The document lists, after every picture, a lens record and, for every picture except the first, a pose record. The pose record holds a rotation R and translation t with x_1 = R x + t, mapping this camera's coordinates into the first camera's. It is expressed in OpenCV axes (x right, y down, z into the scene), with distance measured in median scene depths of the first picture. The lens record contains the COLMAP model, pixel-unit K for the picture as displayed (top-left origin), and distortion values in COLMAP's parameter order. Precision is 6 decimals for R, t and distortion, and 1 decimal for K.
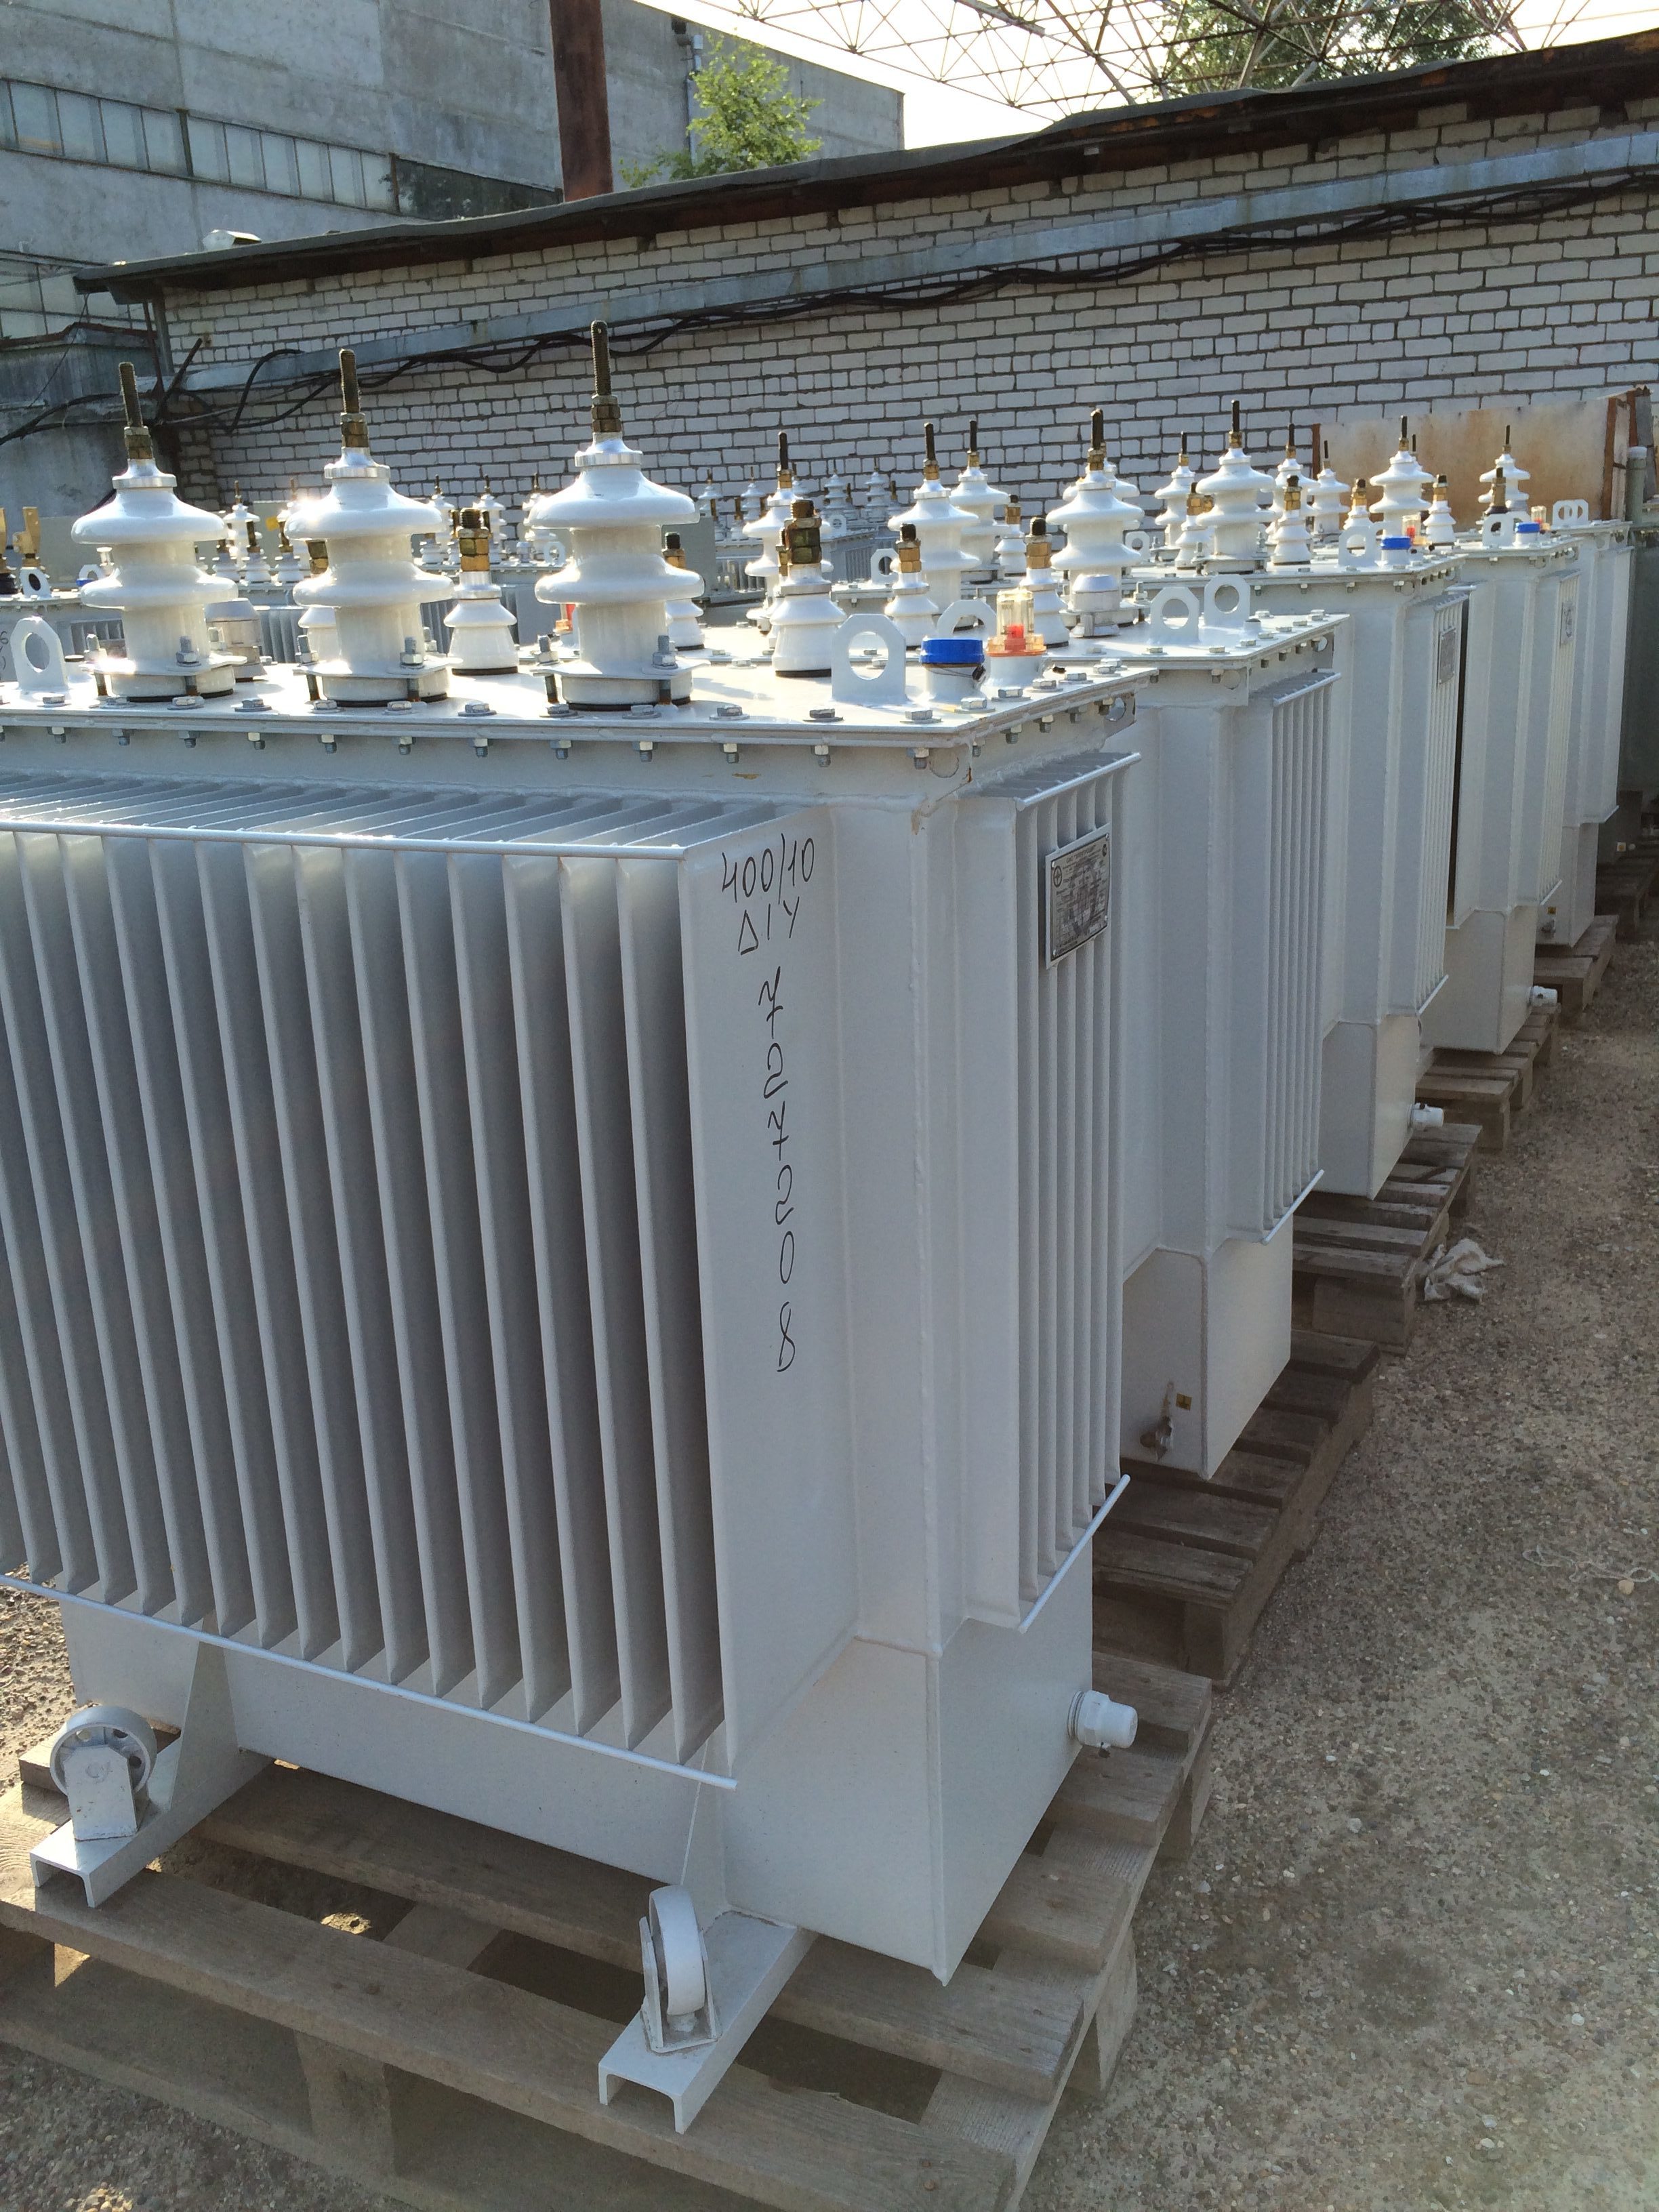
lens RADIAL K [[1882.7, 0, 822.3], [0, 1882.7, 1124.3], [0, 0, 1]] dist [0.085204, -0.099920]
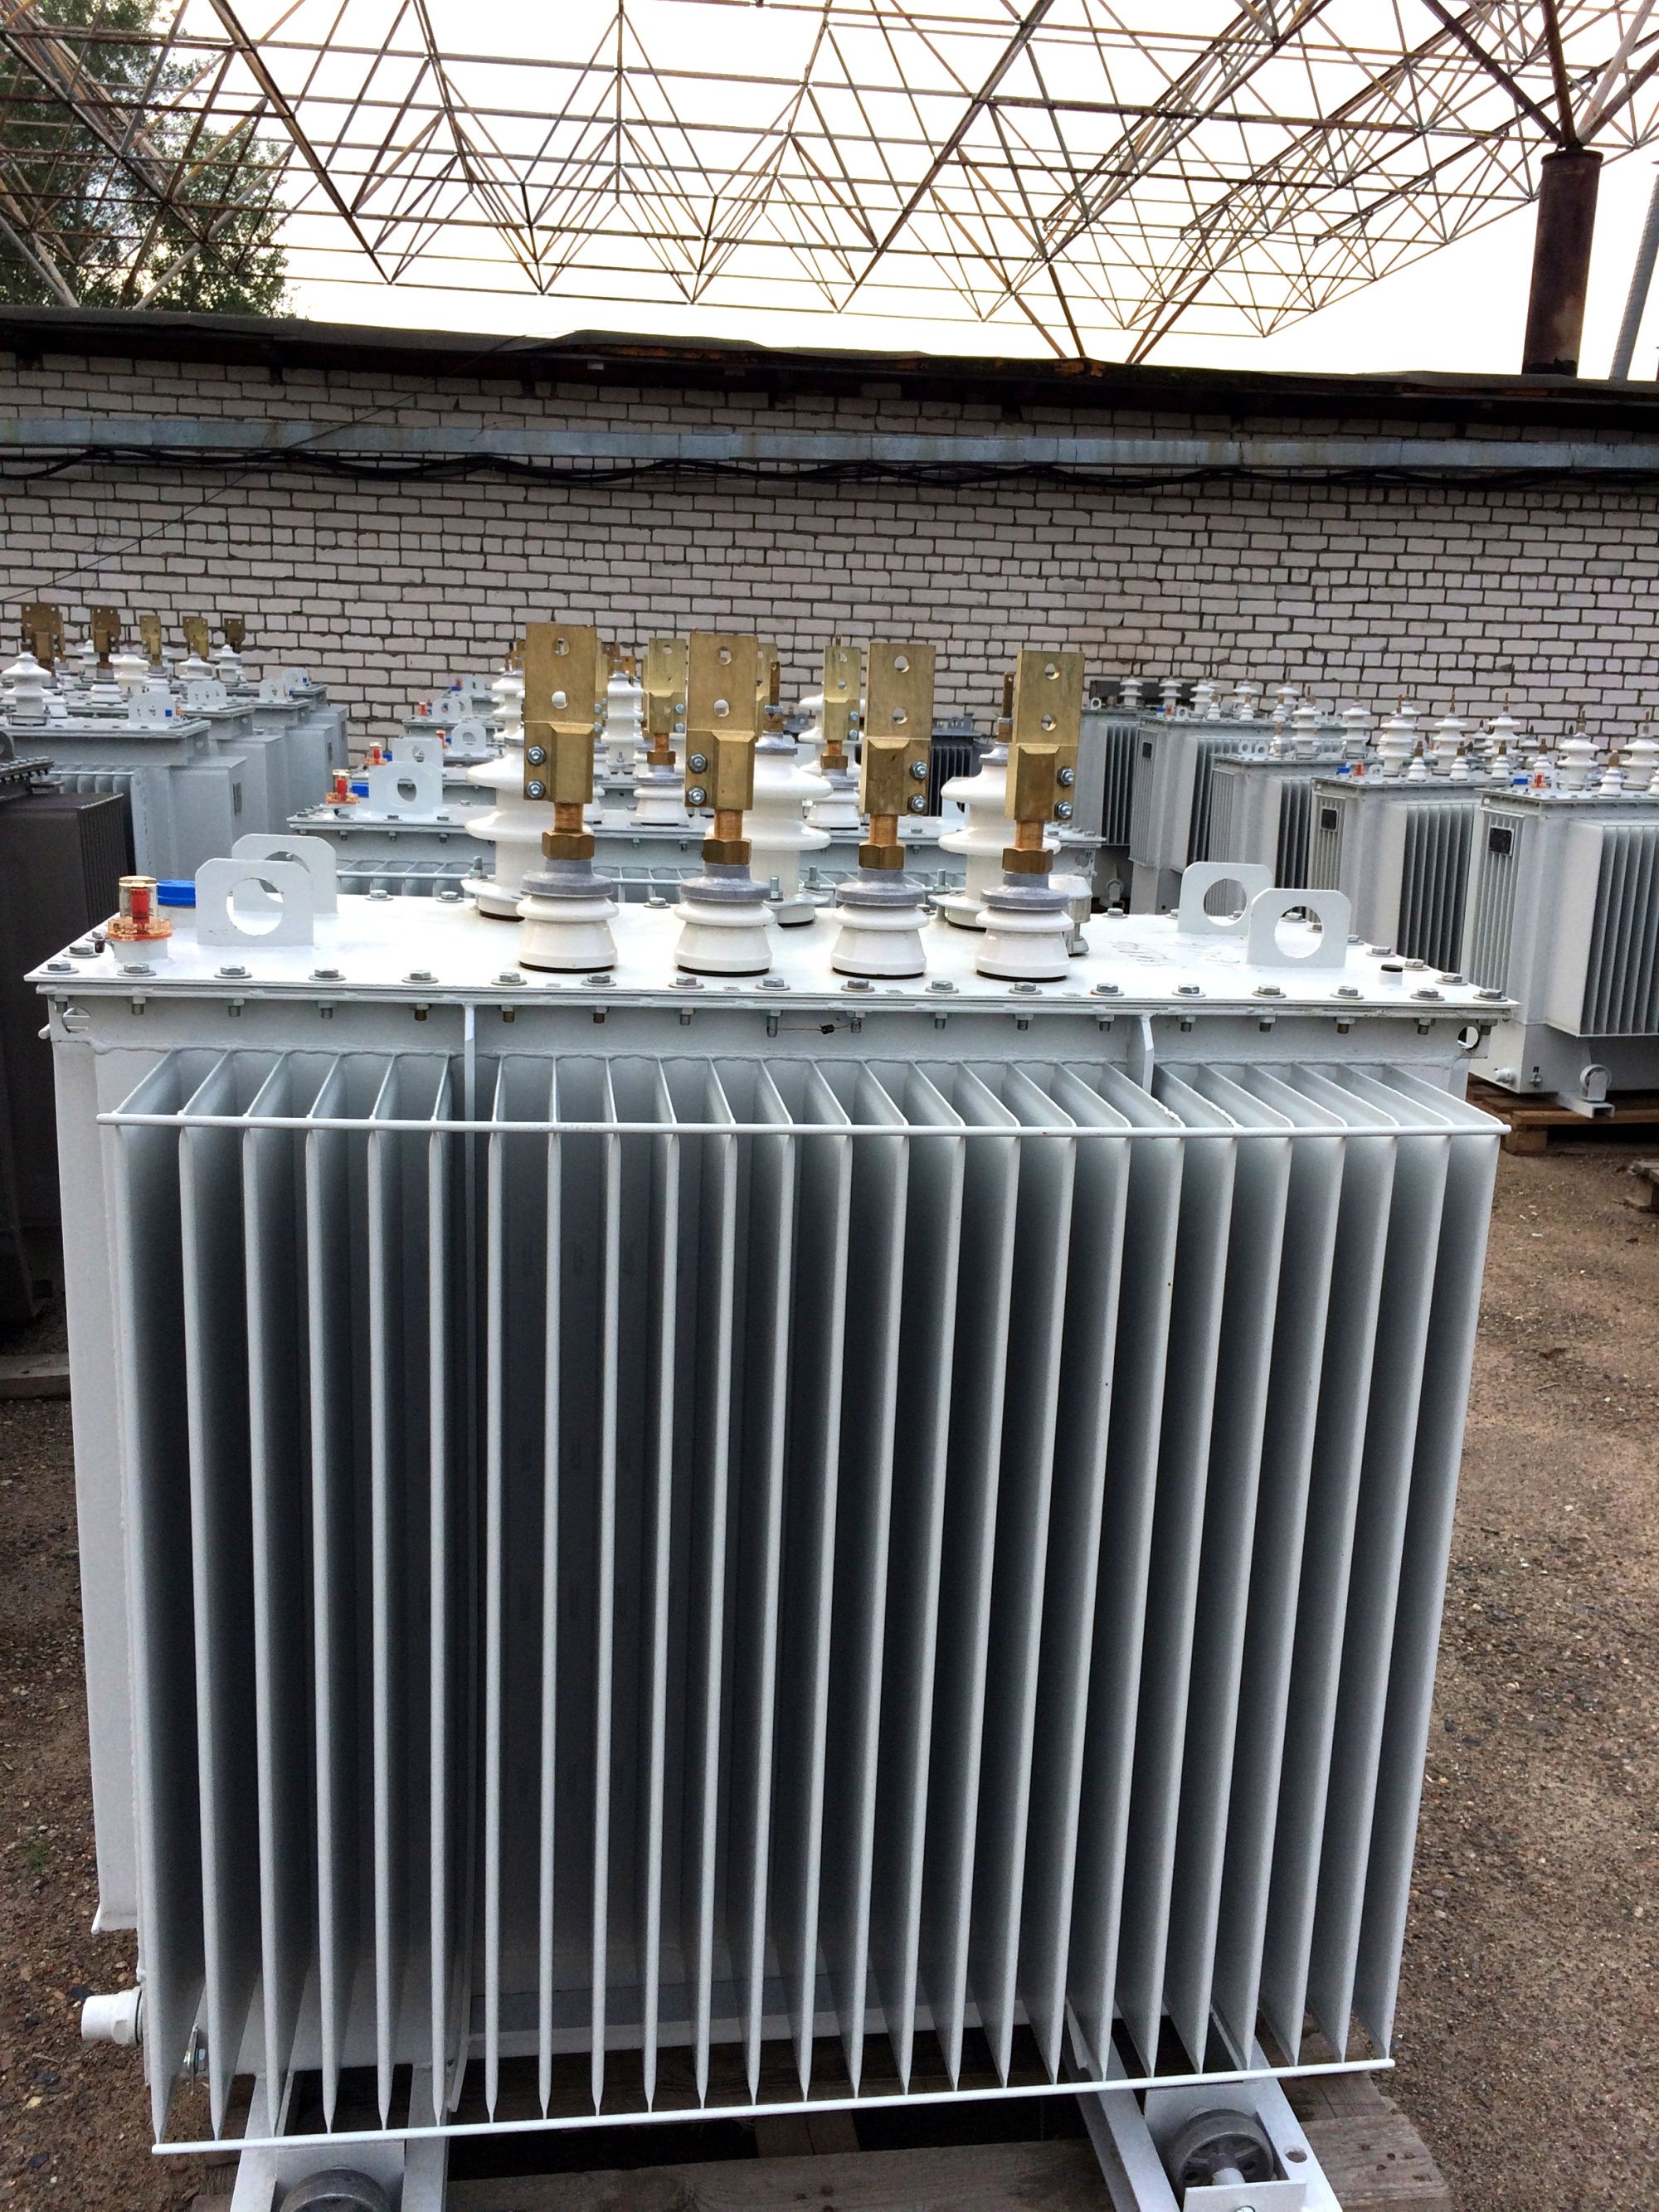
lens RADIAL K [[1882.8, 0, 820.3], [0, 1882.8, 1085.8], [0, 0, 1]] dist [0.085204, -0.099920]
pose [[0.798511, -0.062559, 0.598720, -0.393316], [0.122165, 0.990730, -0.059411, -0.028257], [-0.589454, 0.120583, 0.798752, 0.113956]]
